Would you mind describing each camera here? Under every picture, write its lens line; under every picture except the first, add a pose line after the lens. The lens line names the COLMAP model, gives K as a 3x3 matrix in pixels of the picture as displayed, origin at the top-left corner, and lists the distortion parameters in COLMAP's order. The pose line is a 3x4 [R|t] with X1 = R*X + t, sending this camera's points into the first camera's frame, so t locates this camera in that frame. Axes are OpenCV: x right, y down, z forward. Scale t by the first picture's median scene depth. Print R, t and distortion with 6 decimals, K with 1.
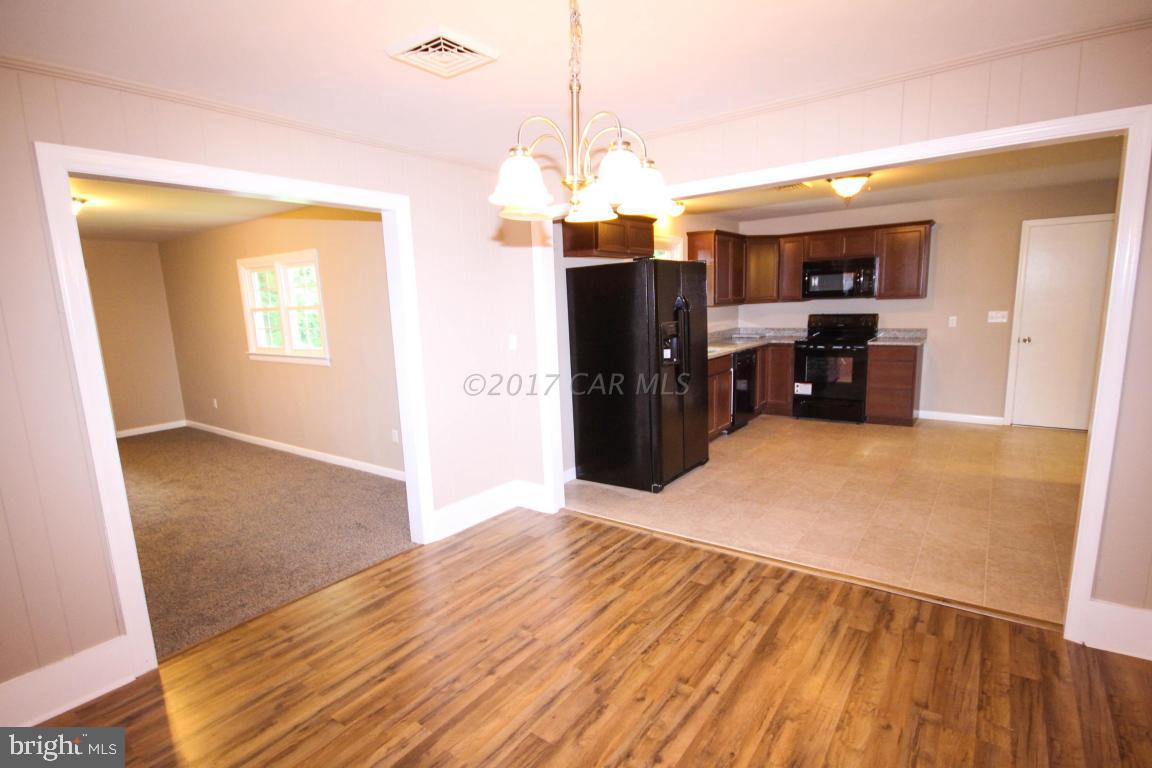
lens RADIAL K [[529.8, 0, 569.7], [0, 529.8, 385.6], [0, 0, 1]] dist [0.000631, 0.000072]
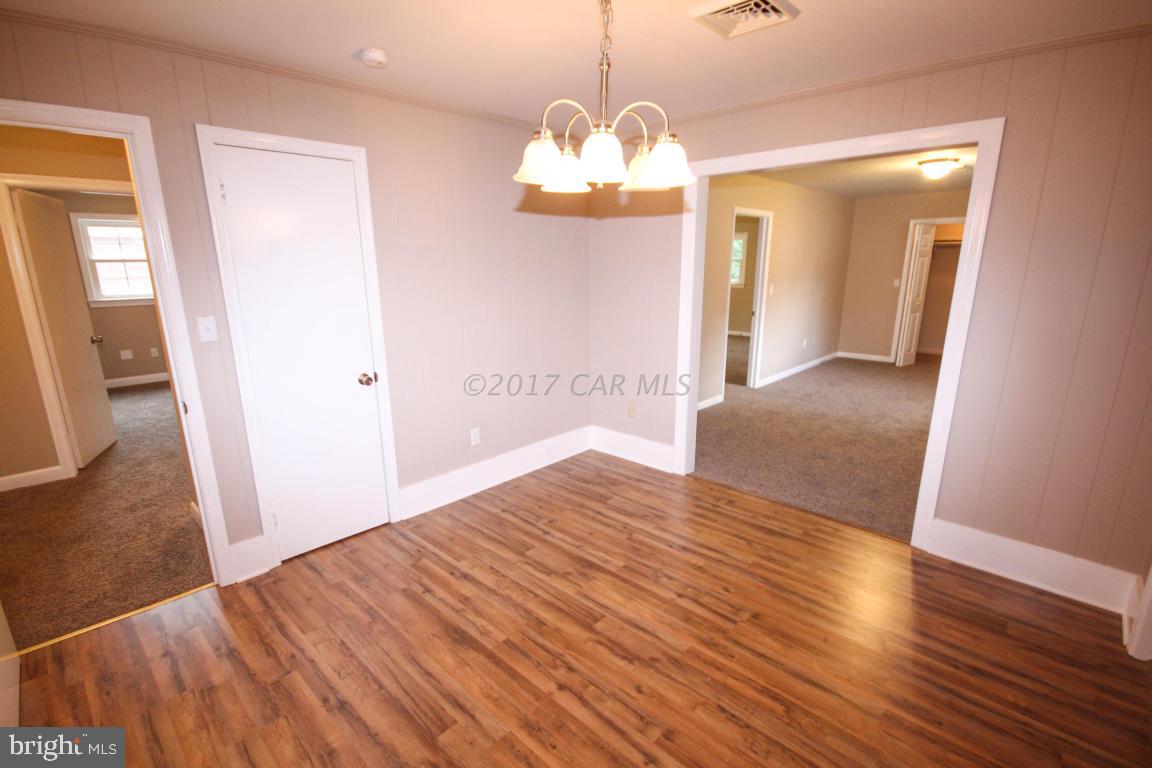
lens RADIAL K [[529.8, 0, 570.8], [0, 529.8, 390.9], [0, 0, 1]] dist [0.000631, 0.000072]
pose [[-0.089433, 0.274591, -0.957393, 0.848005], [-0.146353, 0.947188, 0.285336, -0.147961], [0.985181, 0.165636, -0.044523, 0.792002]]
